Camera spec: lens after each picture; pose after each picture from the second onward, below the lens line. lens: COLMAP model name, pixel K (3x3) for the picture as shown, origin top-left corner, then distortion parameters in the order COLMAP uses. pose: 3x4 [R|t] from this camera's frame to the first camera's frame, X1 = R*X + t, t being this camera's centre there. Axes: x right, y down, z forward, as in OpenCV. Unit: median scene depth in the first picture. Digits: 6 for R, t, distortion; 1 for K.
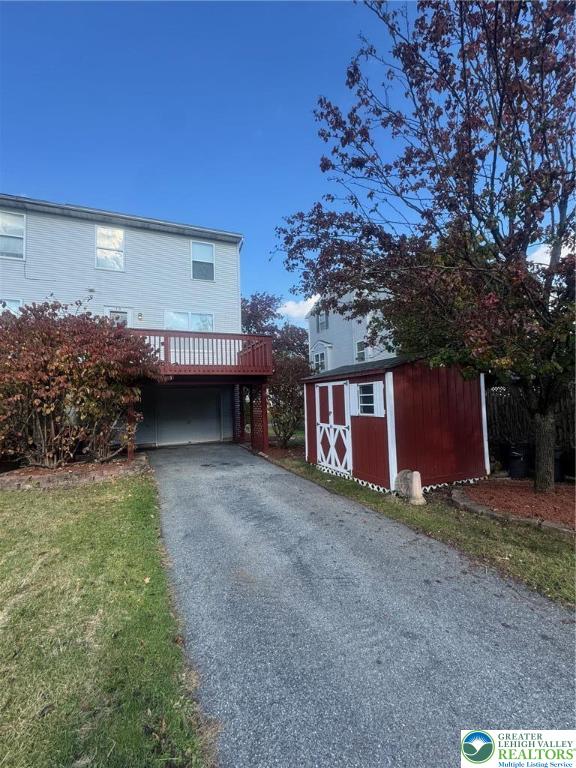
lens RADIAL K [[307.1, 0, 288.2], [0, 307.1, 386.2], [0, 0, 1]] dist [-0.000392, -0.000234]
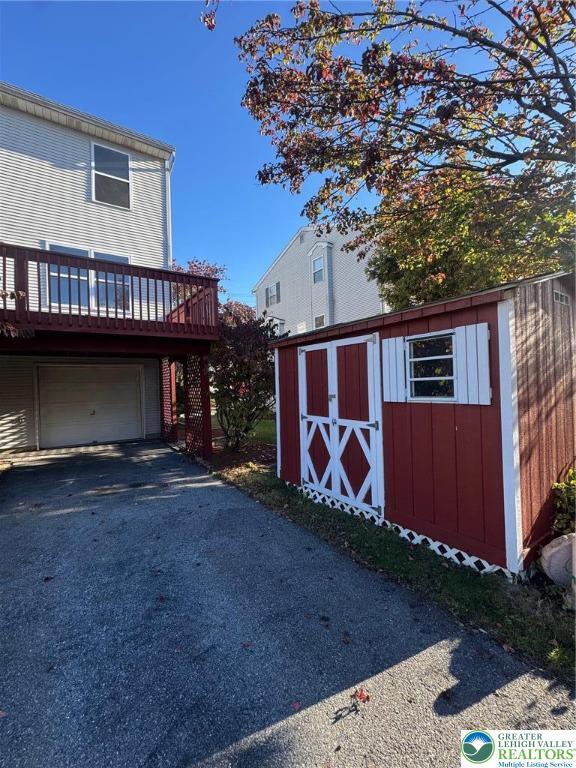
lens RADIAL K [[307.1, 0, 284.4], [0, 307.1, 384.5], [0, 0, 1]] dist [-0.000392, -0.000234]
pose [[0.983458, 0.004307, 0.181085, -0.047927], [-0.010705, 0.999352, 0.034371, 0.048873], [-0.180819, -0.035741, 0.982867, 0.505815]]
